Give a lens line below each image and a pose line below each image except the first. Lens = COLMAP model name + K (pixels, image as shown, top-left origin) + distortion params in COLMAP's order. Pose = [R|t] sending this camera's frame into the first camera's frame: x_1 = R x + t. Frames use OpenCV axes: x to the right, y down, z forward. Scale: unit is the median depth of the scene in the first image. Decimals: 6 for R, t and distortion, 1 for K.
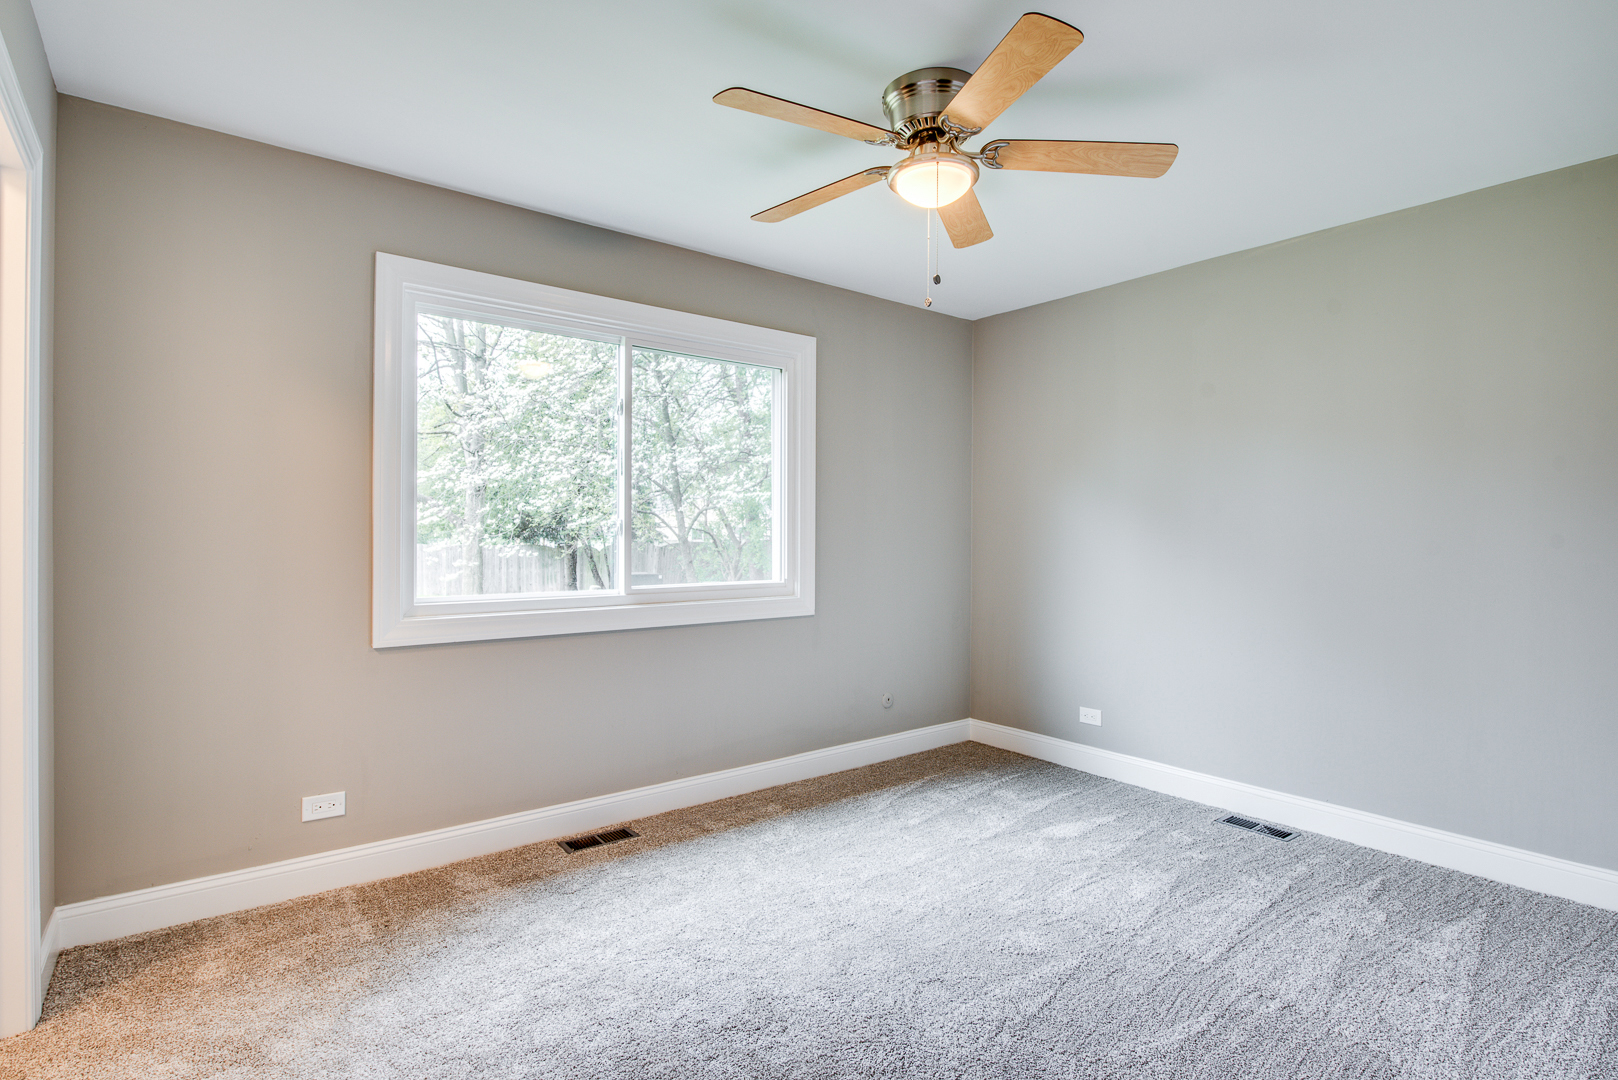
lens RADIAL K [[807.3, 0, 816.9], [0, 807.3, 537.0], [0, 0, 1]] dist [-0.000994, -0.000550]
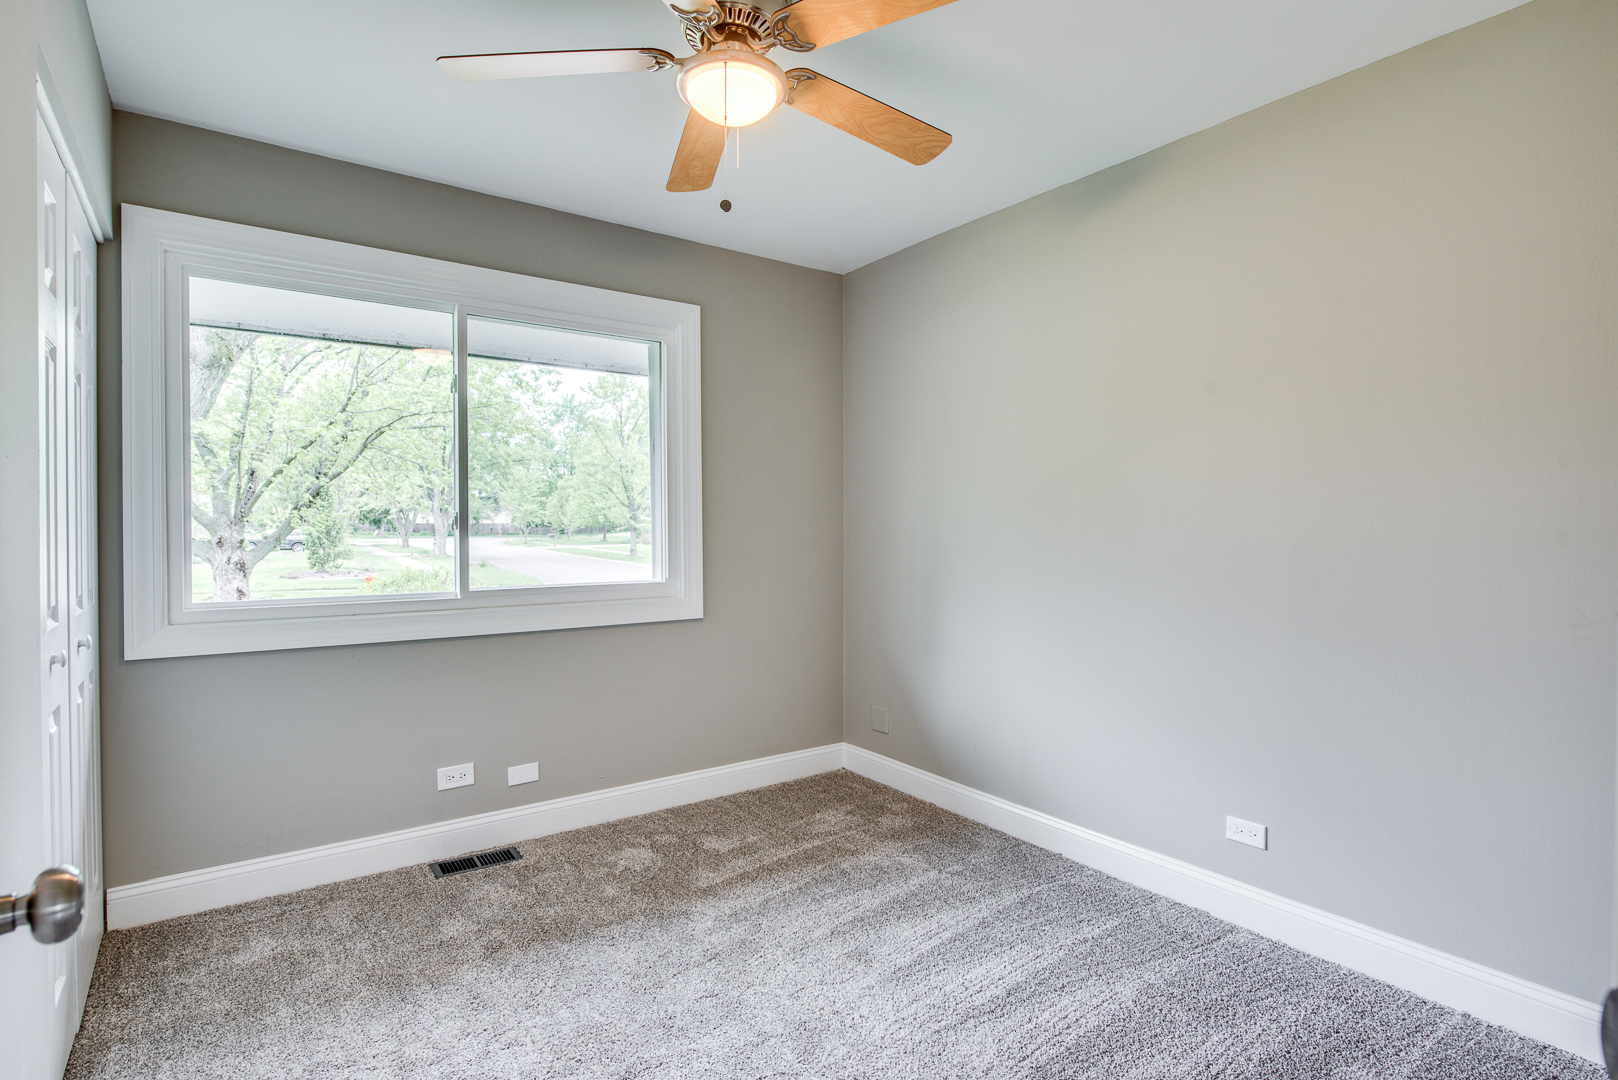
lens RADIAL K [[794.1, 0, 809.0], [0, 794.1, 540.0], [0, 0, 1]] dist [0.000038, 0.000621]
pose [[0.997974, -0.002646, -0.063574, 0.173585], [0.003371, 0.999931, 0.011294, 0.000143], [0.063540, -0.011485, 0.997913, 0.134991]]
